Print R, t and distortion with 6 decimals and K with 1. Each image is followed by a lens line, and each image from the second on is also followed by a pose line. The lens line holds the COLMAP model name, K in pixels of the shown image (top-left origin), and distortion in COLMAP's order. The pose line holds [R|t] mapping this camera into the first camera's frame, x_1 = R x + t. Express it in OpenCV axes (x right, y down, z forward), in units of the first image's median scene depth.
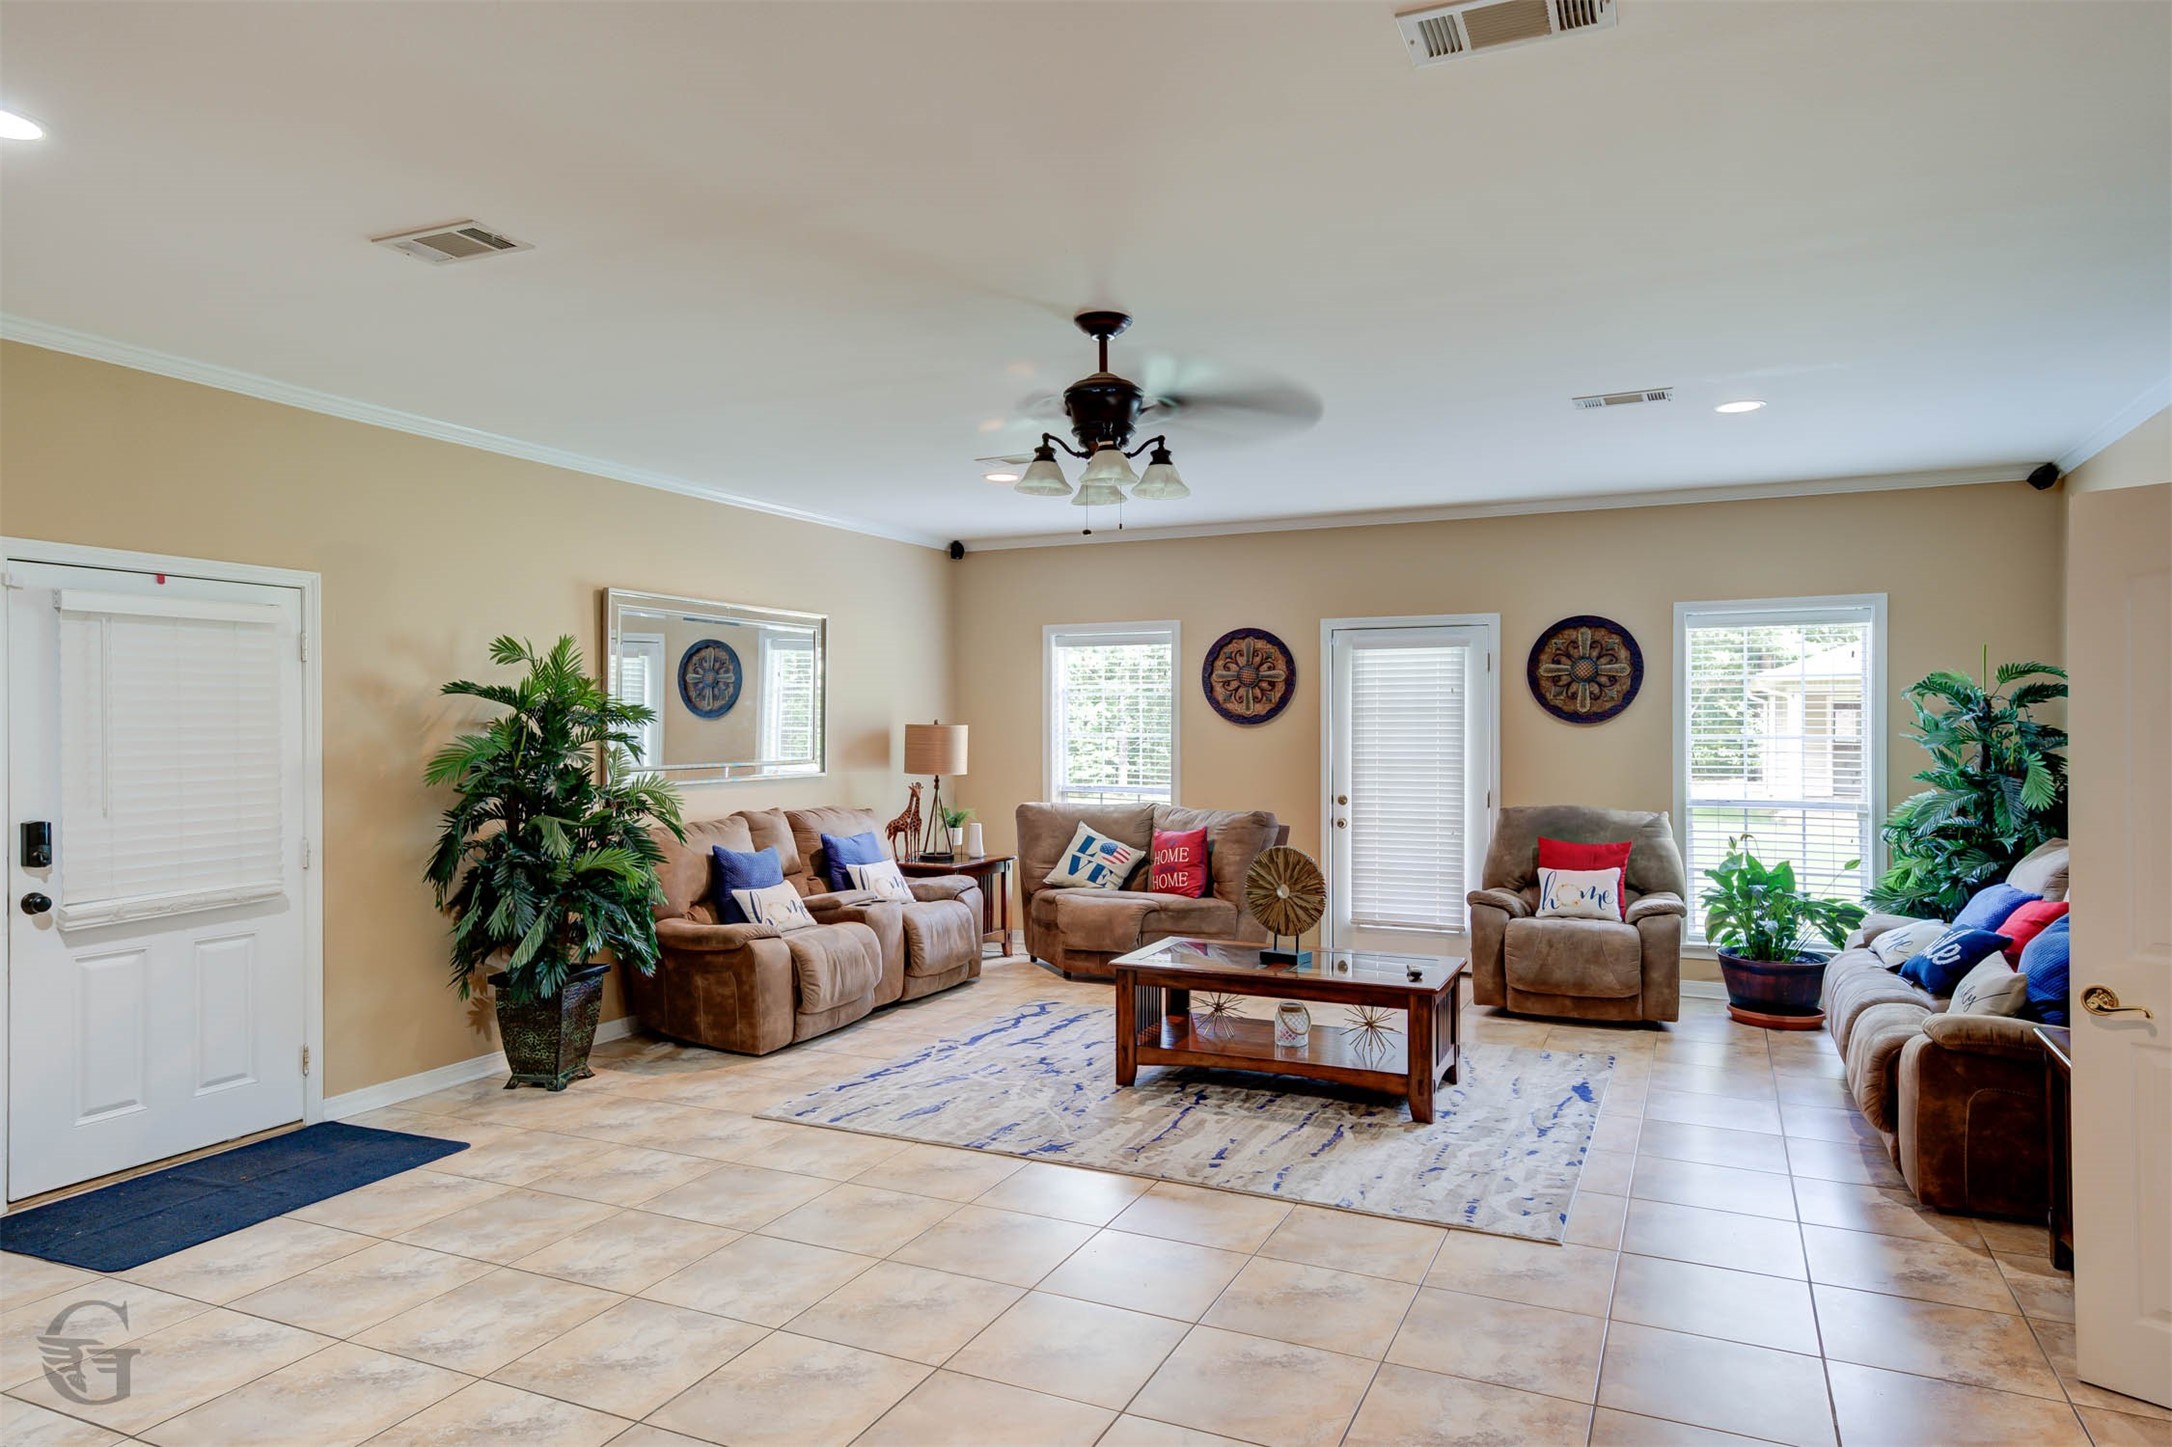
lens RADIAL K [[1306.9, 0, 1107.4], [0, 1306.9, 715.0], [0, 0, 1]] dist [0.033106, -0.000374]
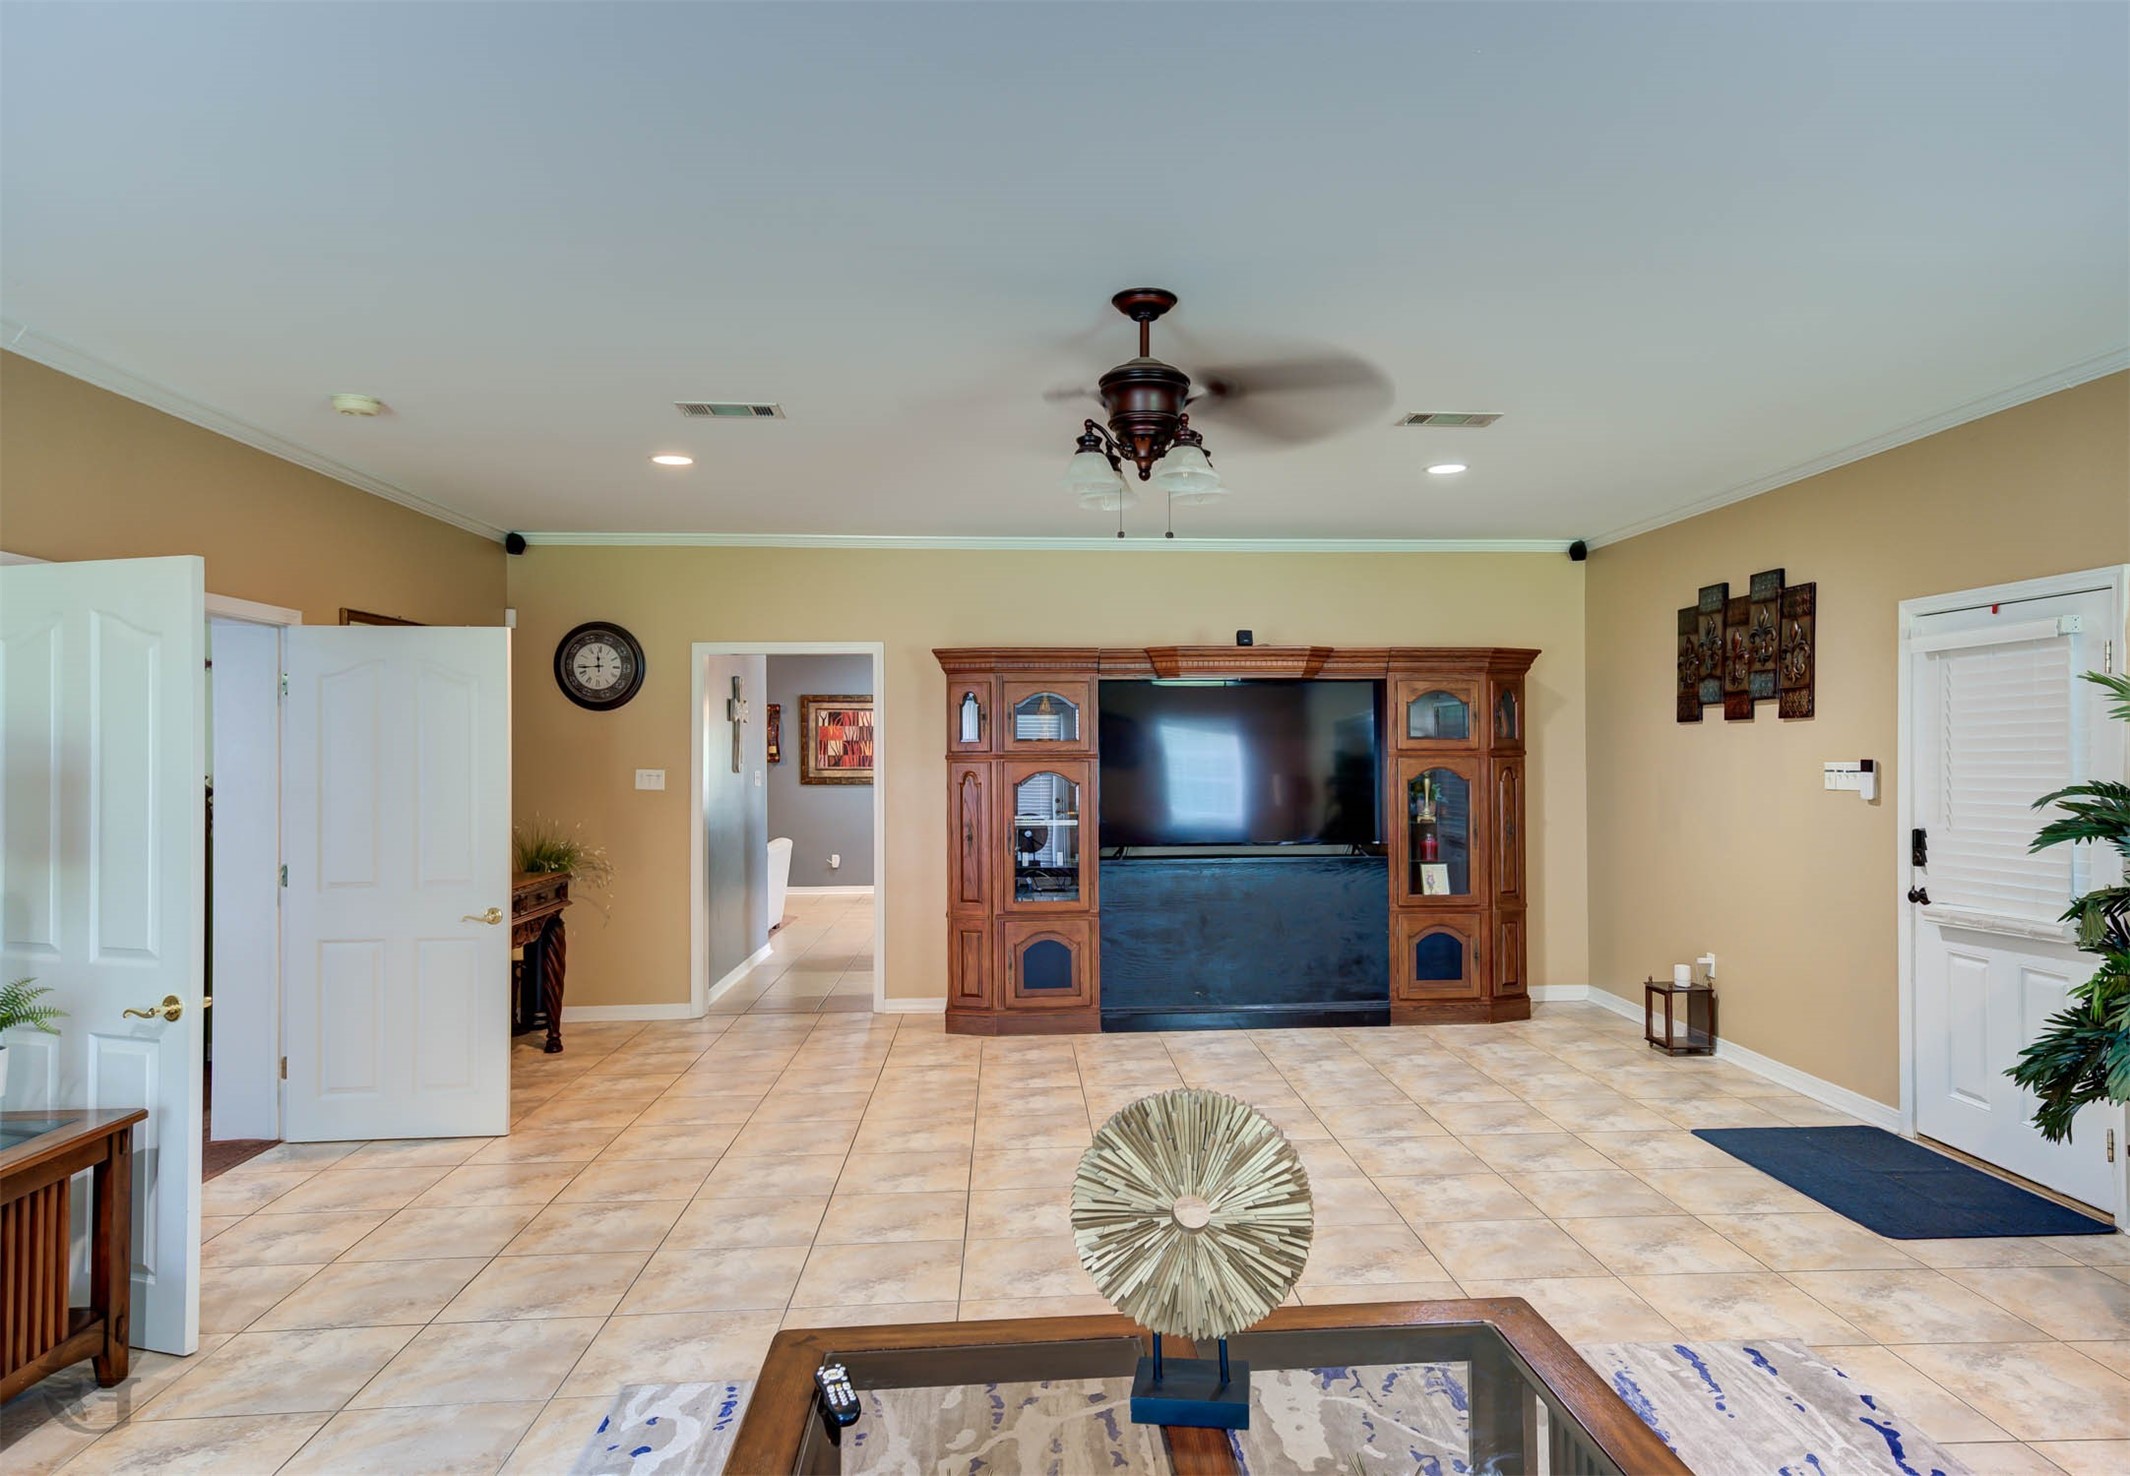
lens RADIAL K [[1372.9, 0, 1130.5], [0, 1372.9, 754.8], [0, 0, 1]] dist [0.050260, 0.000332]
pose [[-0.872801, 0.007569, -0.488017, 0.435519], [0.011984, 0.999911, -0.005926, 0.010676], [0.487928, -0.011021, -0.872814, 1.713271]]
